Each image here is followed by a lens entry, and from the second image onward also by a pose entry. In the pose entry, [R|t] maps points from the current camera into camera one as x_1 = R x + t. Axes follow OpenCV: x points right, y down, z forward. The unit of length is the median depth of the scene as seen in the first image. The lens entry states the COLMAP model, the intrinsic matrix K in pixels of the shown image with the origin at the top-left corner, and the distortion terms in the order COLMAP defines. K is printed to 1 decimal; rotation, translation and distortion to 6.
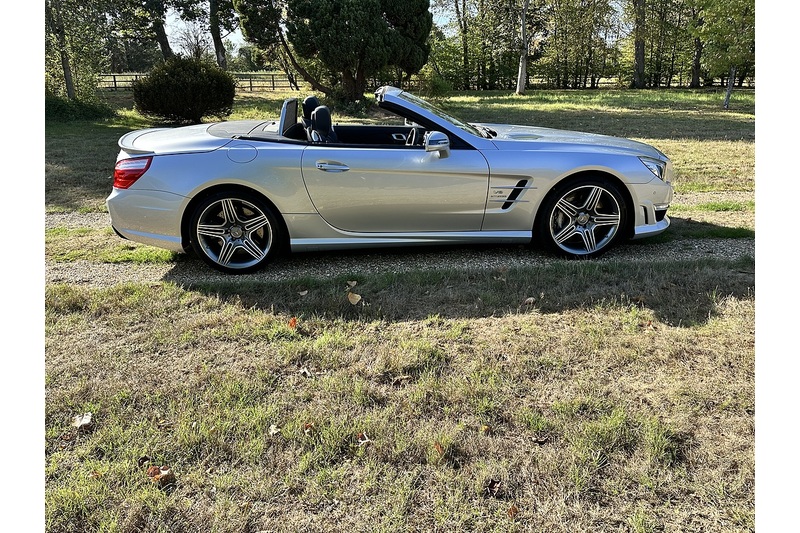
lens RADIAL K [[559.6, 0, 400.0], [0, 559.6, 266.5], [0, 0, 1]] dist [0.072579, -0.100874]
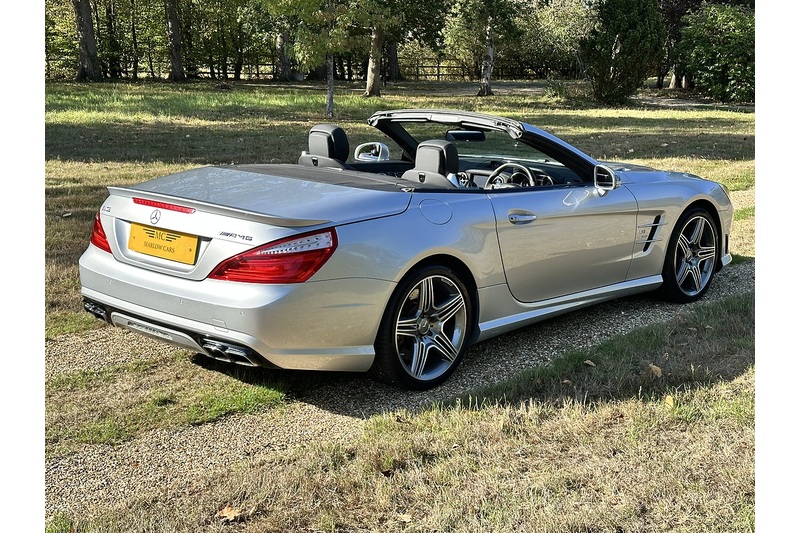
lens RADIAL K [[1137.2, 0, 398.4], [0, 1137.2, 251.1], [0, 0, 1]] dist [0.137095, 0.002430]
pose [[0.728066, -0.101856, 0.677898, -1.198279], [0.203925, 0.976312, -0.072323, -0.055071], [-0.654473, 0.190896, 0.731590, 0.006831]]
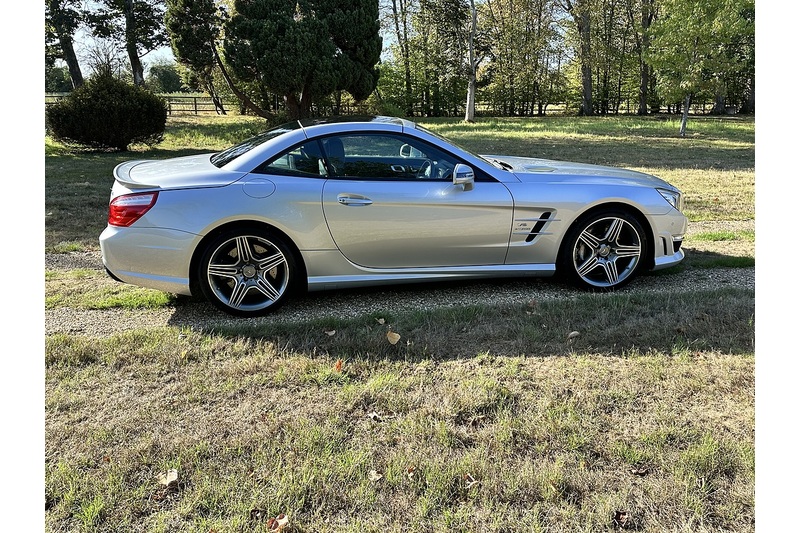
lens RADIAL K [[616.0, 0, 400.0], [0, 616.0, 266.5], [0, 0, 1]] dist [0.111613, -0.174647]
pose [[0.993640, -0.020678, 0.110687, -0.153228], [0.027714, 0.997666, -0.062411, 0.001219], [-0.109138, 0.065082, 0.991894, -0.039795]]
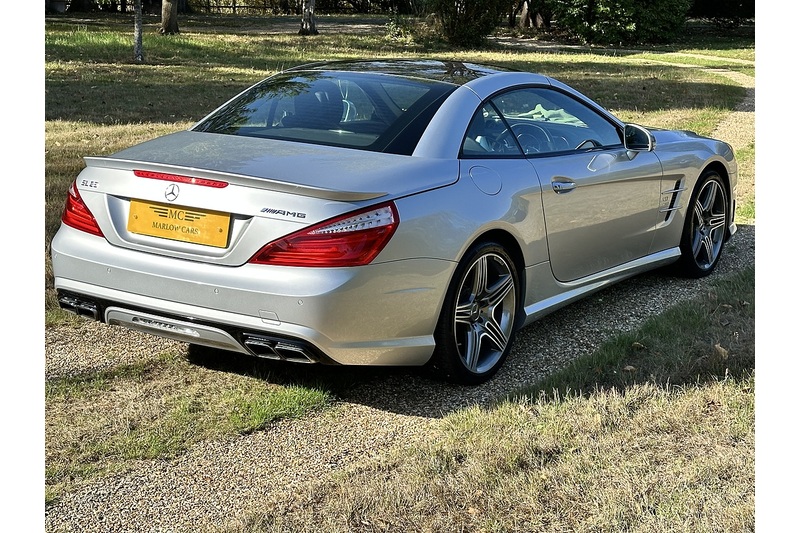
lens RADIAL K [[1408.2, 0, 400.0], [0, 1408.2, 266.5], [0, 0, 1]] dist [0.189346, -0.066636]
pose [[0.599319, -0.139819, 0.788205, -1.460826], [0.235248, 0.971914, -0.006466, -0.113259], [-0.765164, 0.189299, 0.615378, 0.139194]]
